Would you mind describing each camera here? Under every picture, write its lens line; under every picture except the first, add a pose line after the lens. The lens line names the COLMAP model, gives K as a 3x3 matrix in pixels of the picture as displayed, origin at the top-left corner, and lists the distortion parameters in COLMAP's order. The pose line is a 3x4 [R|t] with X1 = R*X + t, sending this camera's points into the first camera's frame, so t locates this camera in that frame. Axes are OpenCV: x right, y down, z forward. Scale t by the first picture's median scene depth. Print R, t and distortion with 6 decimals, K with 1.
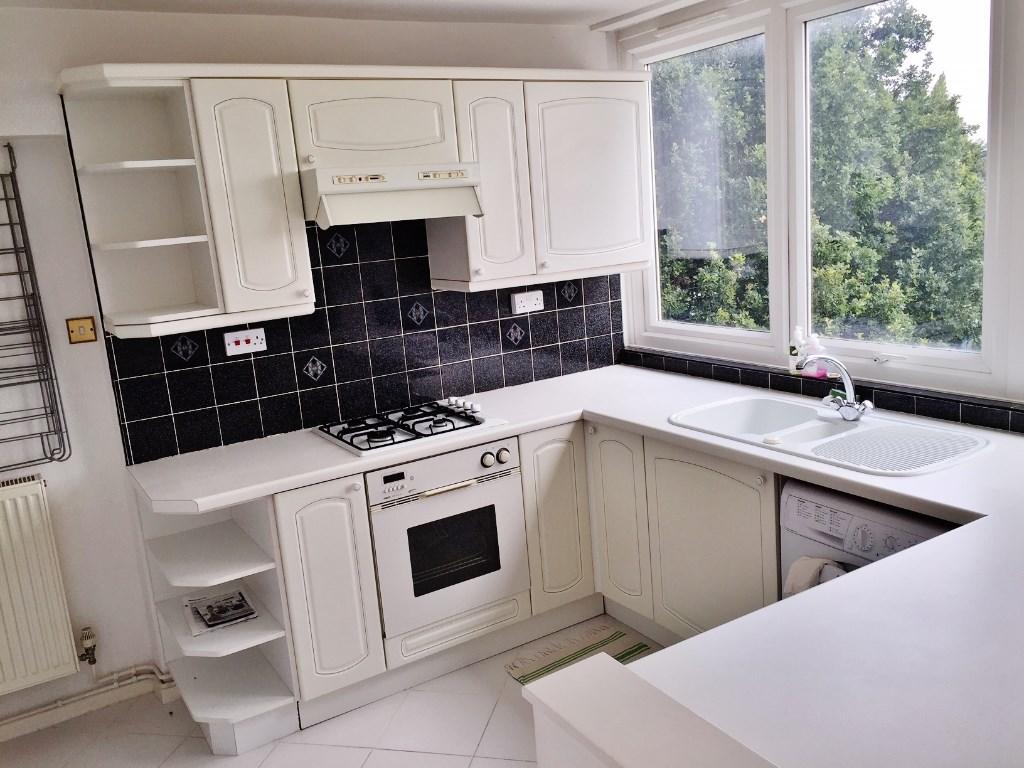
lens RADIAL K [[865.0, 0, 512.0], [0, 865.0, 384.0], [0, 0, 1]] dist [0.002317, 0.000032]
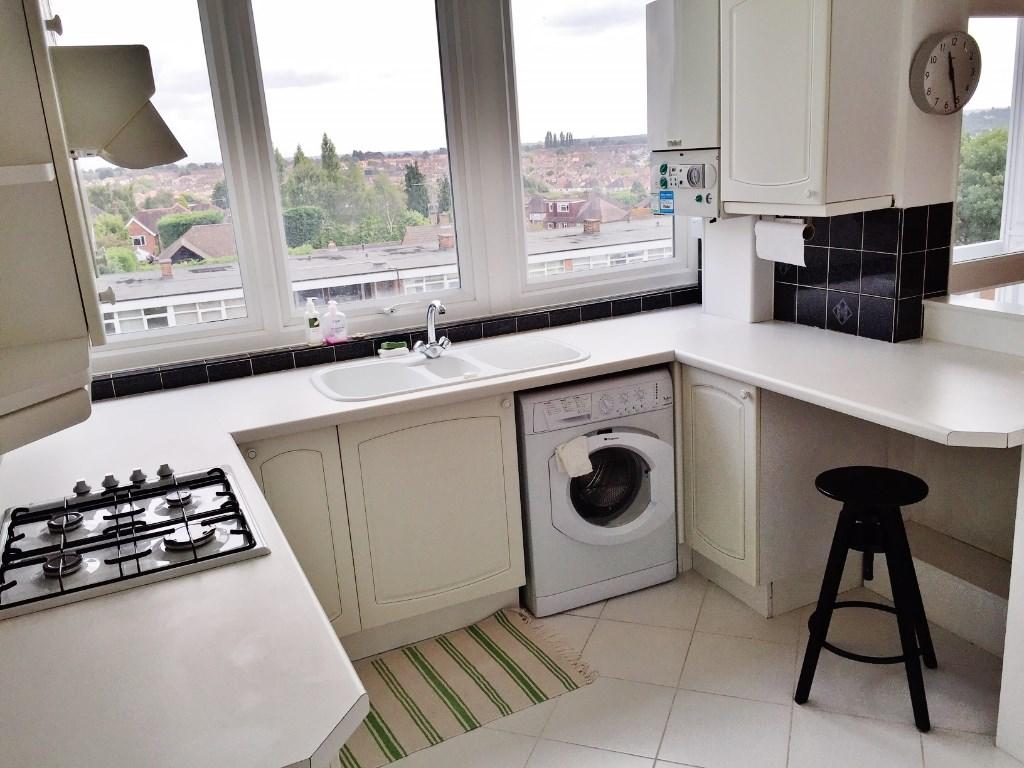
lens RADIAL K [[865.0, 0, 512.0], [0, 865.0, 384.0], [0, 0, 1]] dist [0.002317, 0.000032]
pose [[0.118940, -0.191067, 0.974344, -0.760592], [0.254799, 0.954322, 0.156036, -0.081456], [-0.959651, 0.229703, 0.162191, 0.749538]]
